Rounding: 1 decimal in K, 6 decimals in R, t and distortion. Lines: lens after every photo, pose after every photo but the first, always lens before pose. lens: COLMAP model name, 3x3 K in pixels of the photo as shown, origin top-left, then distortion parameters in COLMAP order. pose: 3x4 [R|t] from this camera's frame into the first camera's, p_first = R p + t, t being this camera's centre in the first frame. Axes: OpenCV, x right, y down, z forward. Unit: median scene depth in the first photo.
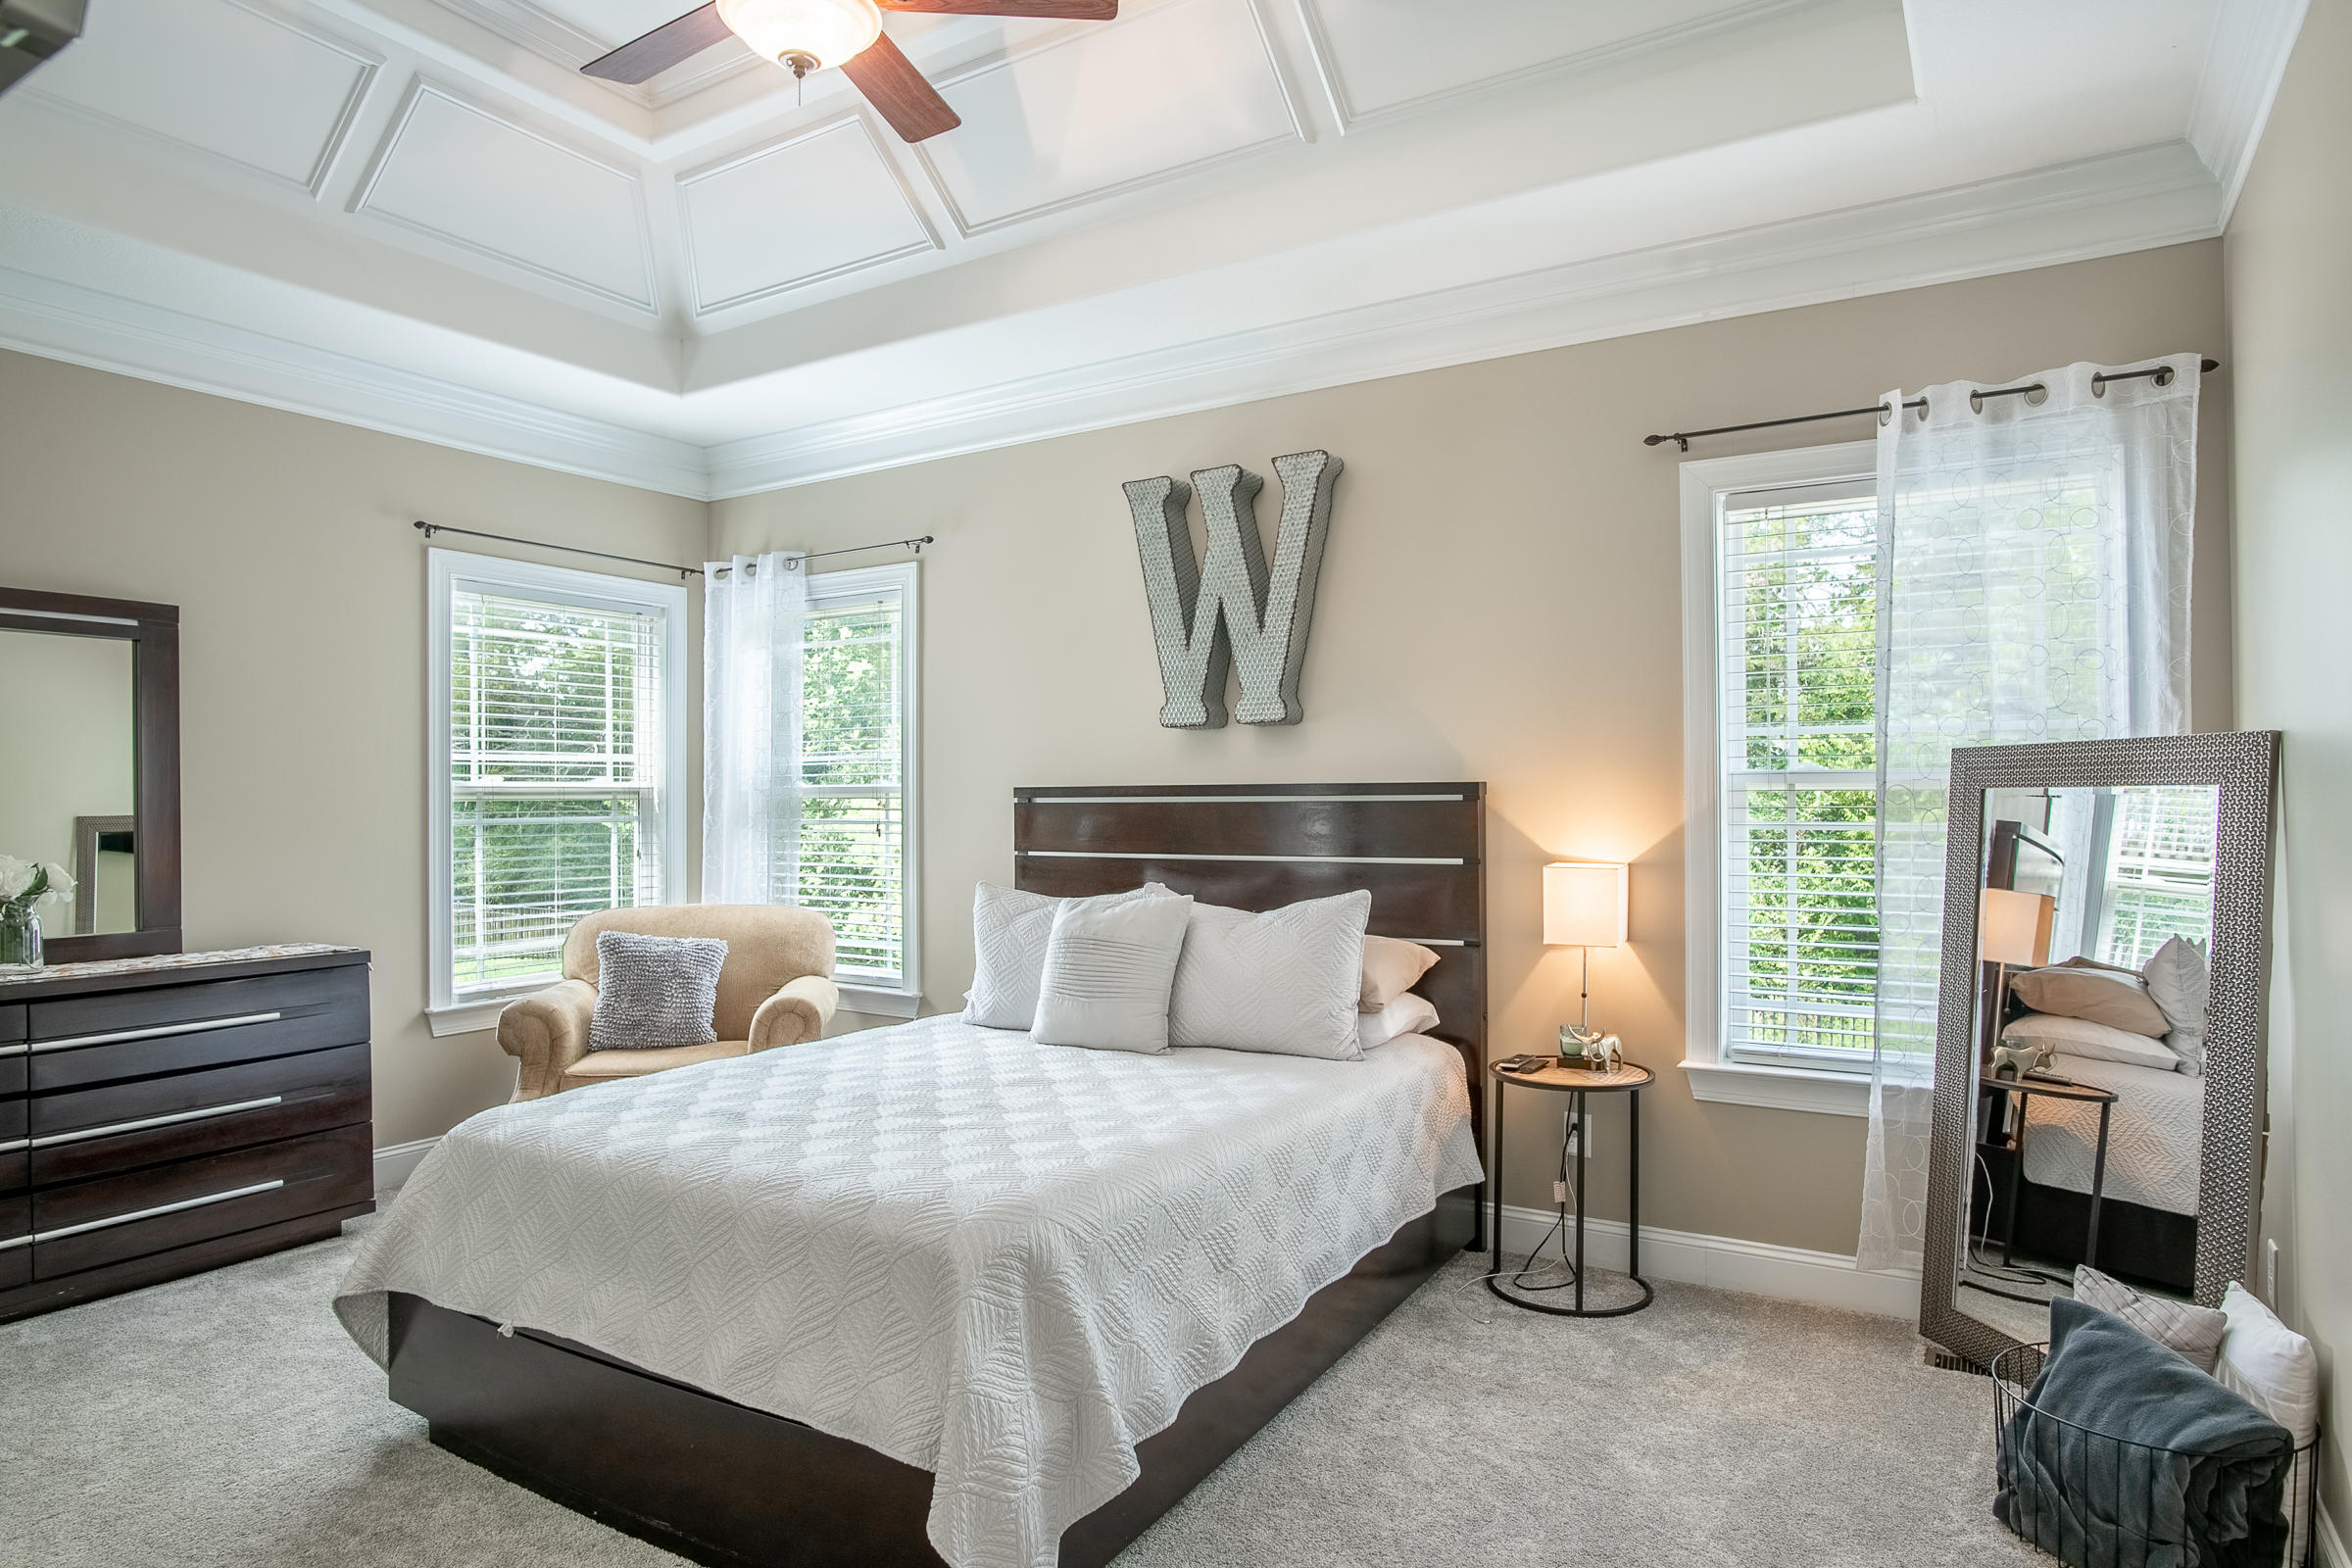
lens RADIAL K [[1359.9, 0, 1181.9], [0, 1359.9, 783.1], [0, 0, 1]] dist [-0.030508, 0.011045]
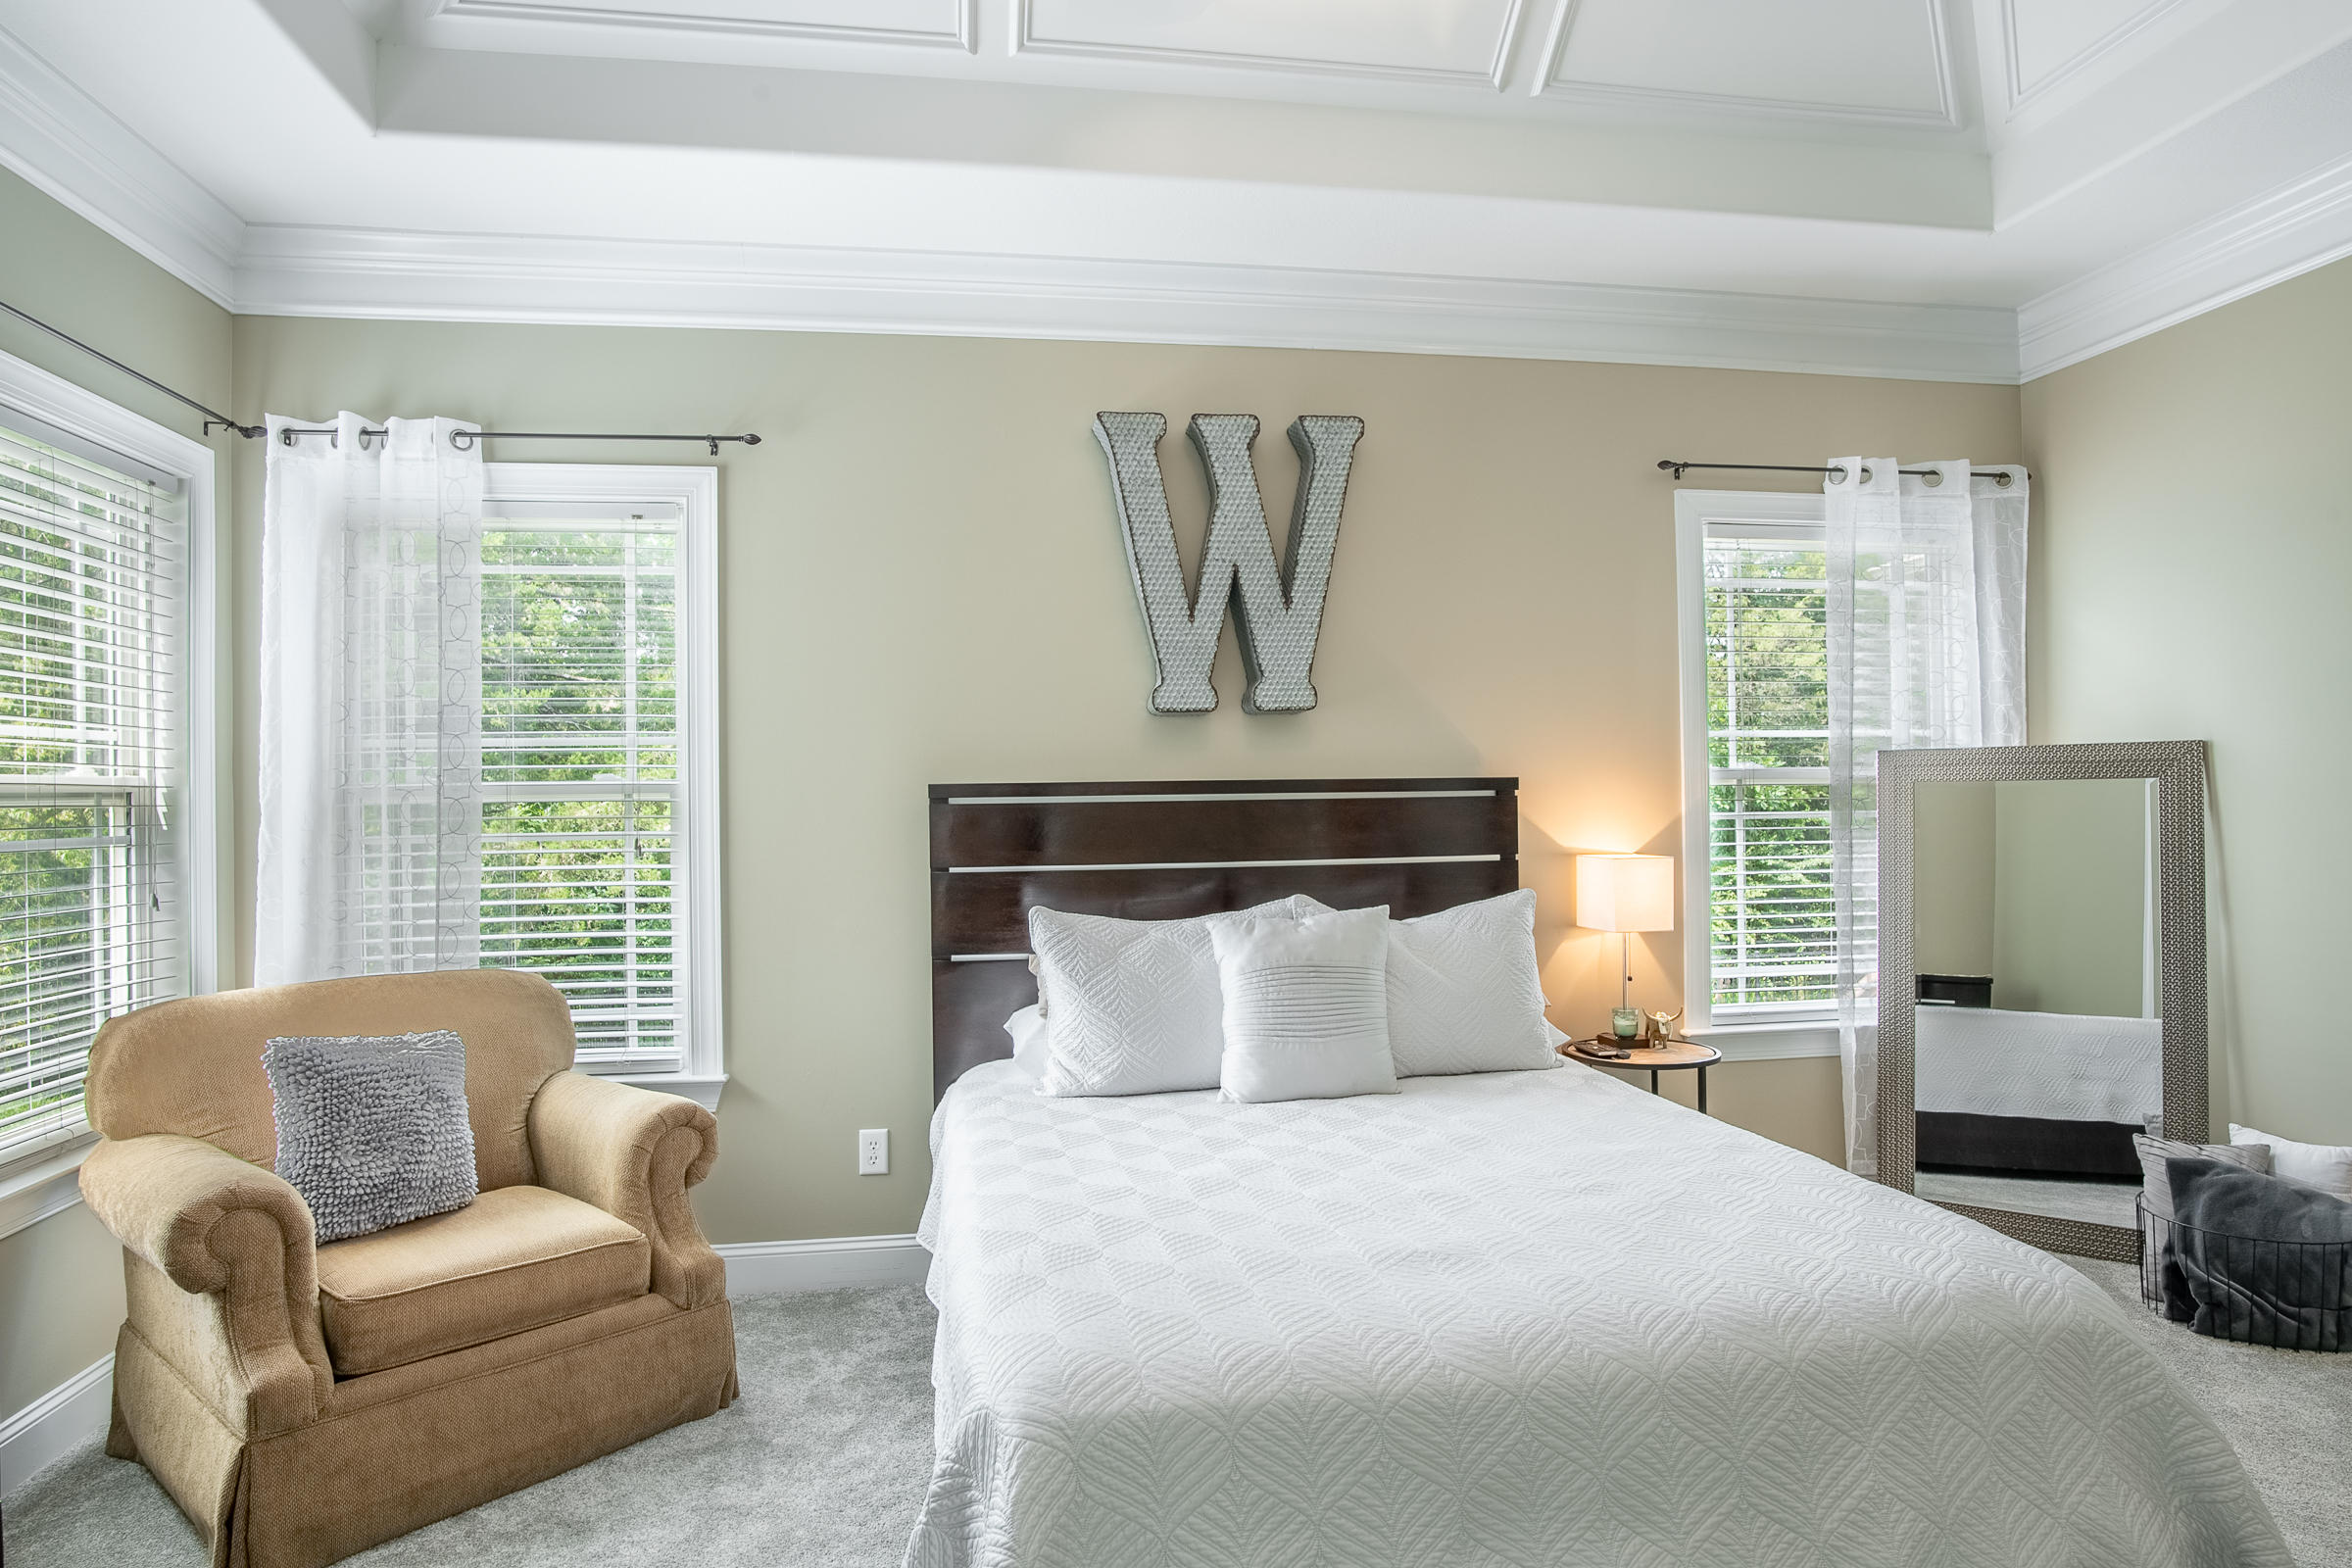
lens RADIAL K [[1359.9, 0, 1173.2], [0, 1359.9, 786.8], [0, 0, 1]] dist [-0.030508, 0.011045]
pose [[0.758614, 0.000847, 0.651540, -0.573427], [0.001454, 0.999994, -0.002993, 0.007932], [-0.651539, 0.003218, 0.758608, 0.371322]]
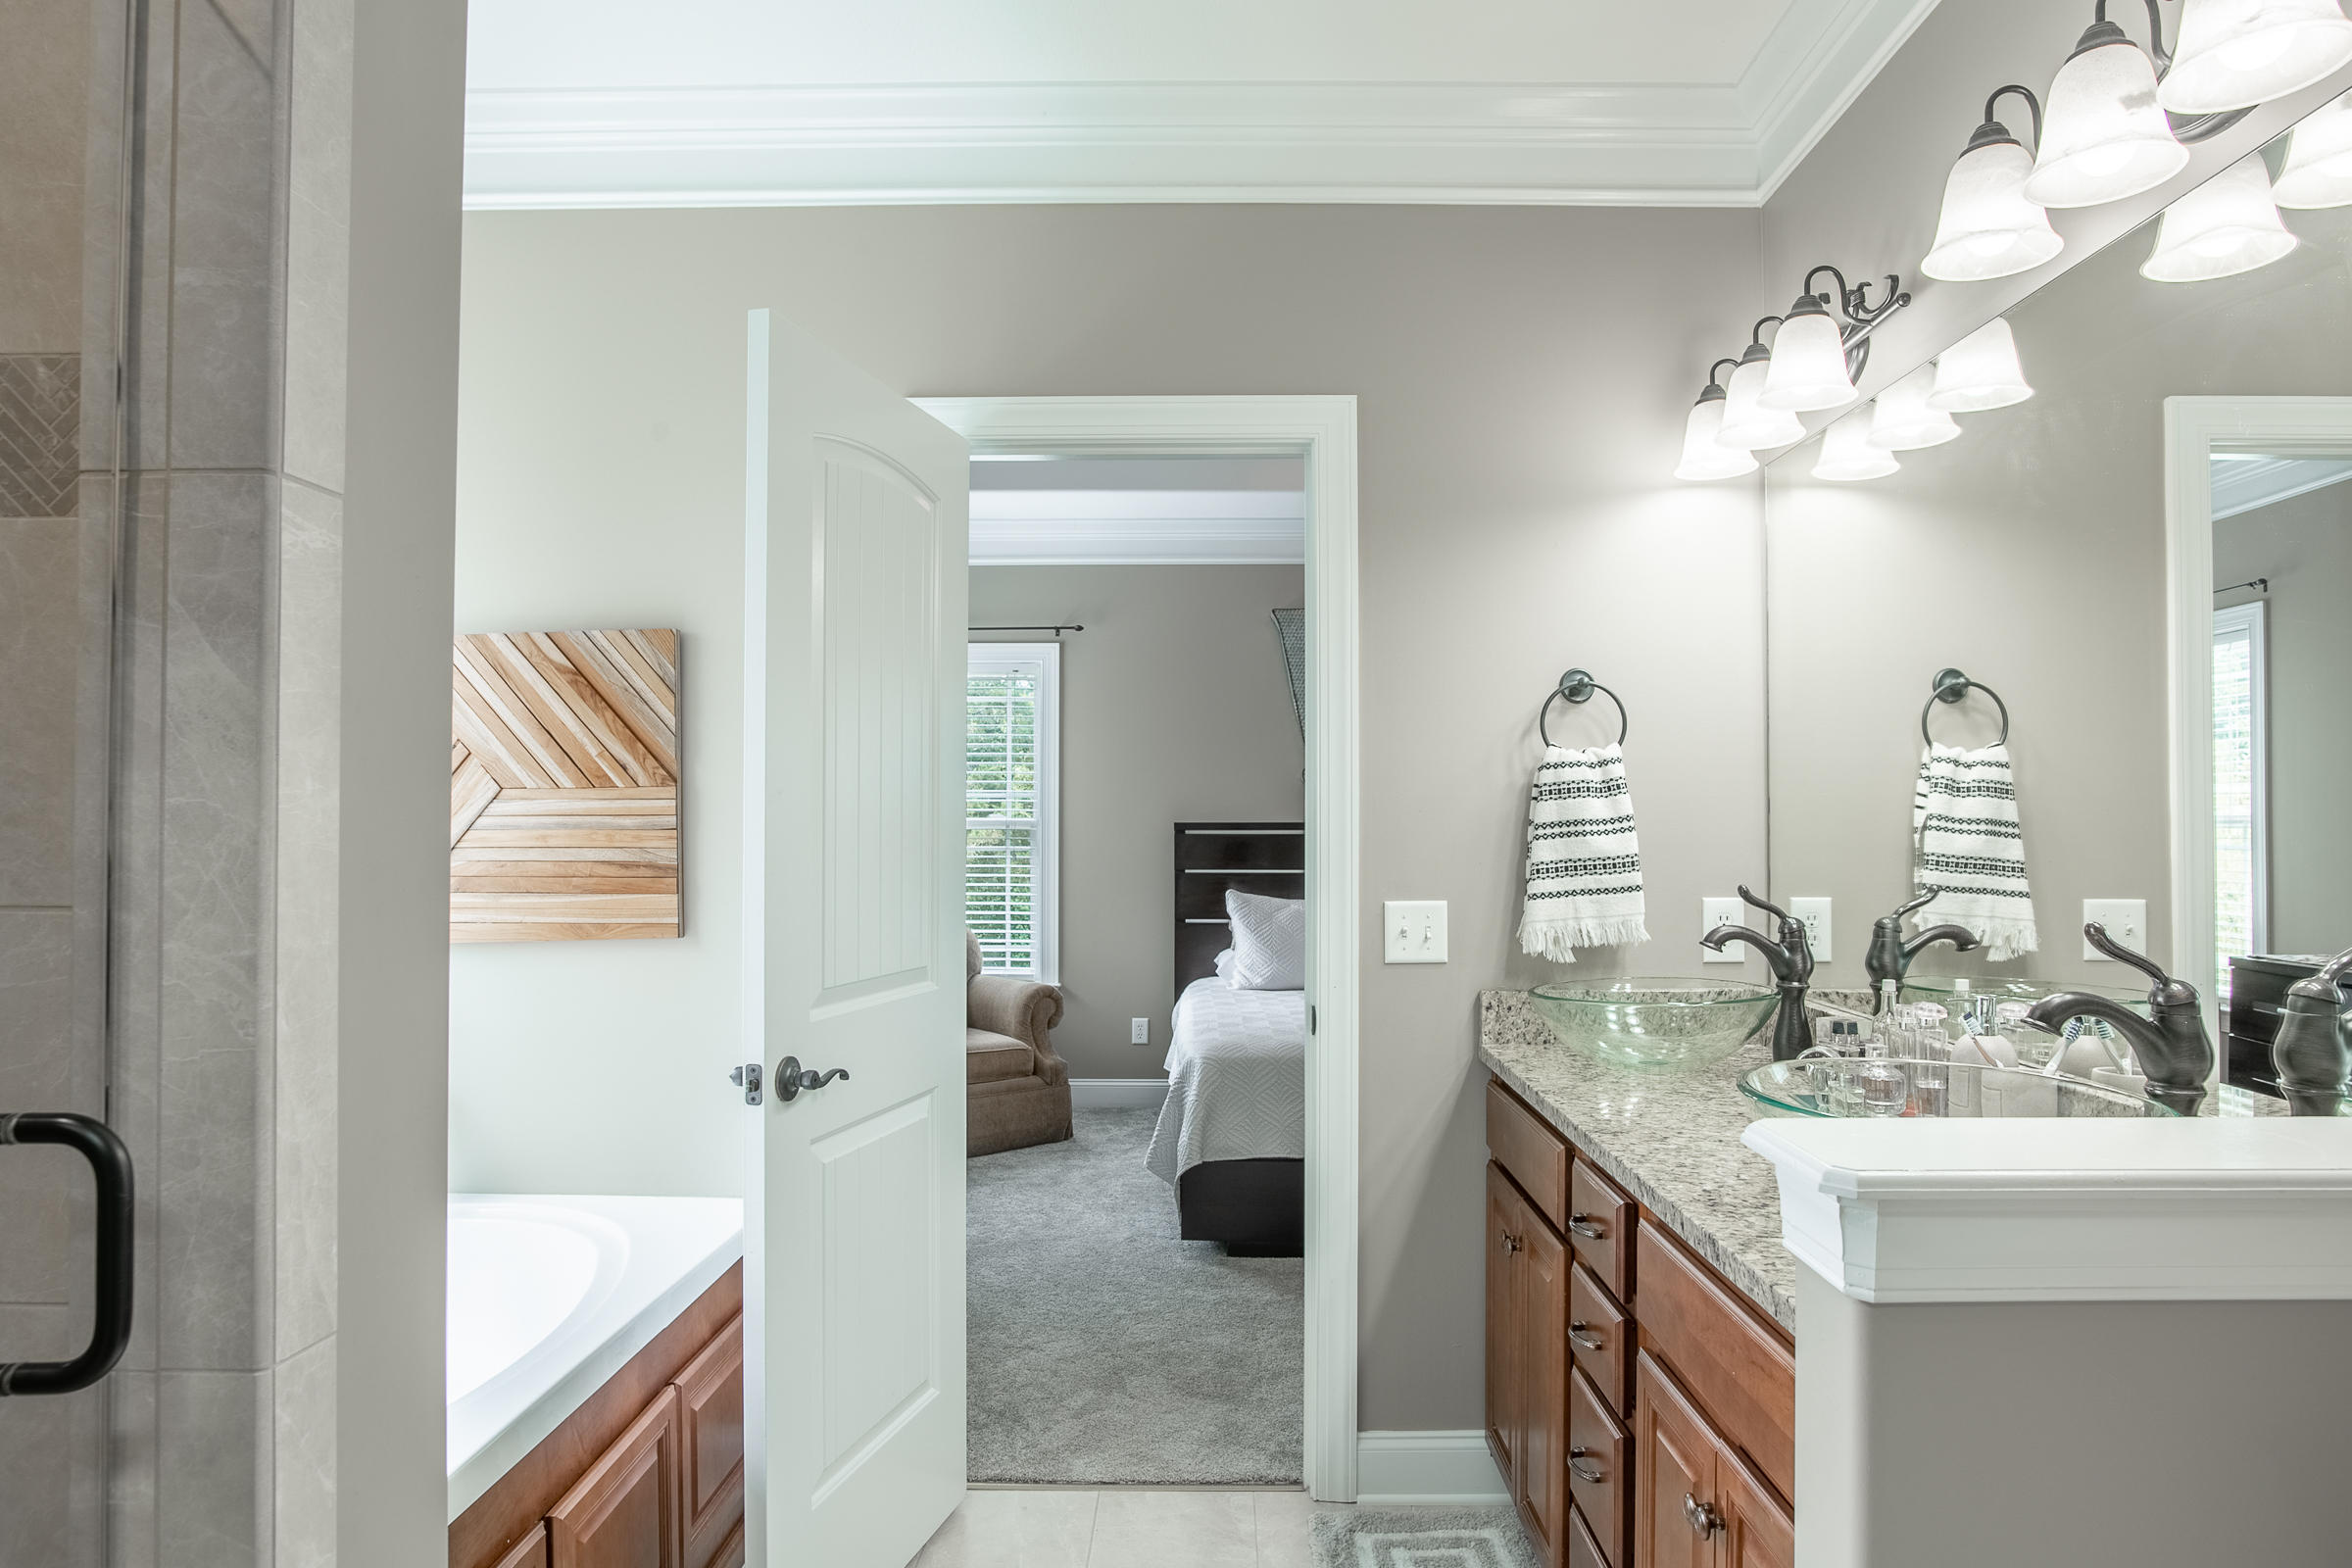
lens RADIAL K [[1359.9, 0, 1177.9], [0, 1359.9, 798.8], [0, 0, 1]] dist [-0.030508, 0.011045]
pose [[0.861217, 0.016573, 0.507966, -0.896054], [-0.012008, 0.999853, -0.012263, -0.004283], [-0.508095, 0.004461, 0.861290, -0.181577]]
